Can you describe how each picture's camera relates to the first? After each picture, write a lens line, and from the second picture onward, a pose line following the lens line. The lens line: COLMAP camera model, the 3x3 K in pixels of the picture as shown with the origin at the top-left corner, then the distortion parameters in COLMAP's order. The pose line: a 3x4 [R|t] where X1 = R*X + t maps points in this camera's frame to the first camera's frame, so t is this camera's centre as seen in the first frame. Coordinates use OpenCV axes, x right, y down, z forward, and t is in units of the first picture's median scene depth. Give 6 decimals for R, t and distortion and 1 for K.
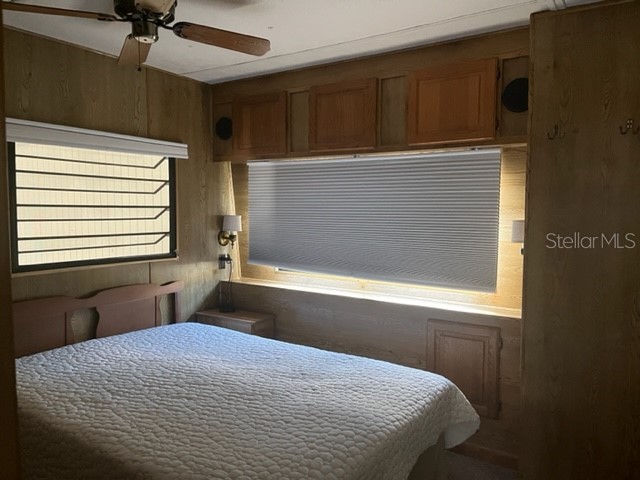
lens RADIAL K [[485.5, 0, 319.3], [0, 485.5, 239.7], [0, 0, 1]] dist [0.059186, -0.085709]
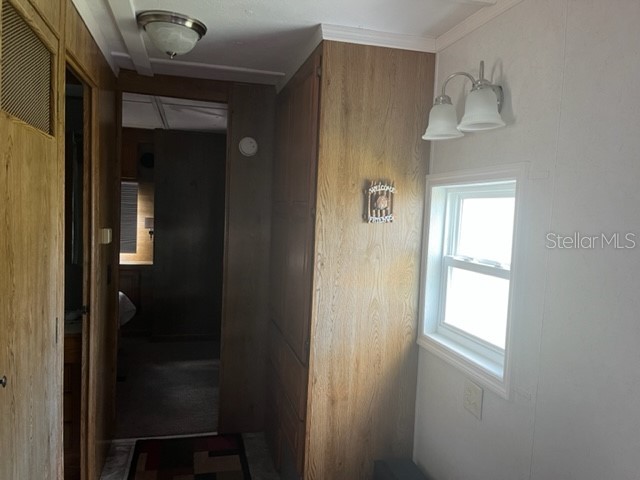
lens RADIAL K [[485.5, 0, 321.9], [0, 485.5, 243.7], [0, 0, 1]] dist [0.059186, -0.085709]
pose [[0.670660, -0.031389, 0.741101, -0.685835], [0.010887, 0.999413, 0.032477, 0.012028], [-0.741685, -0.013712, 0.670608, -1.017897]]
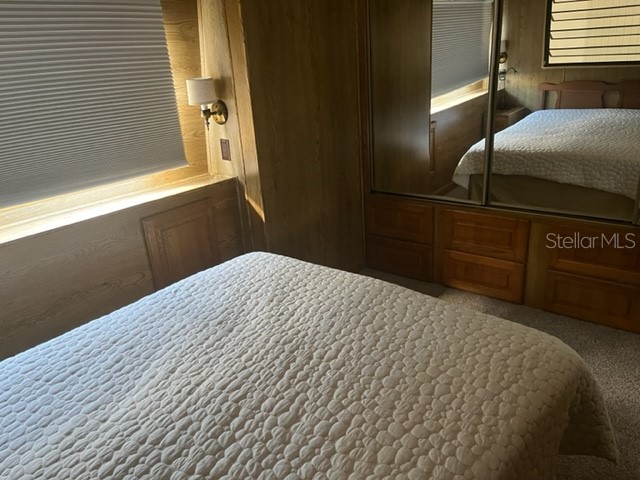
lens RADIAL K [[485.5, 0, 321.9], [0, 485.5, 239.4], [0, 0, 1]] dist [0.059186, -0.085709]
pose [[0.094564, -0.361761, 0.927463, -0.586813], [0.125116, 0.928569, 0.349436, -0.057195], [-0.987625, 0.082996, 0.133071, 0.712127]]
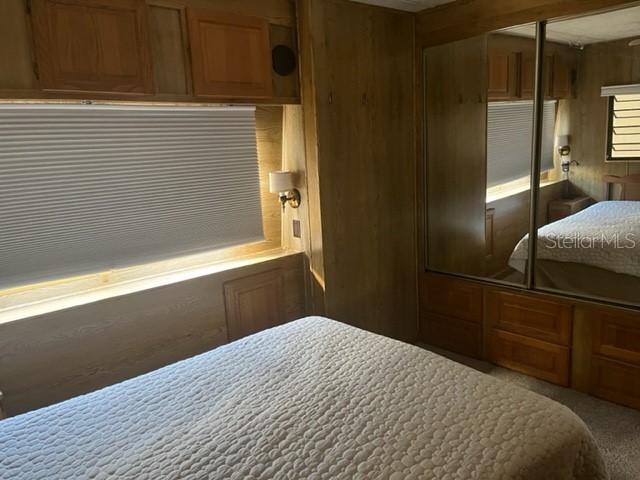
lens RADIAL K [[485.5, 0, 318.7], [0, 485.5, 238.2], [0, 0, 1]] dist [0.059186, -0.085709]
pose [[0.254152, -0.204361, 0.945327, -0.729290], [0.114030, 0.976936, 0.180537, -0.090310], [-0.960419, 0.061912, 0.271594, 0.649631]]
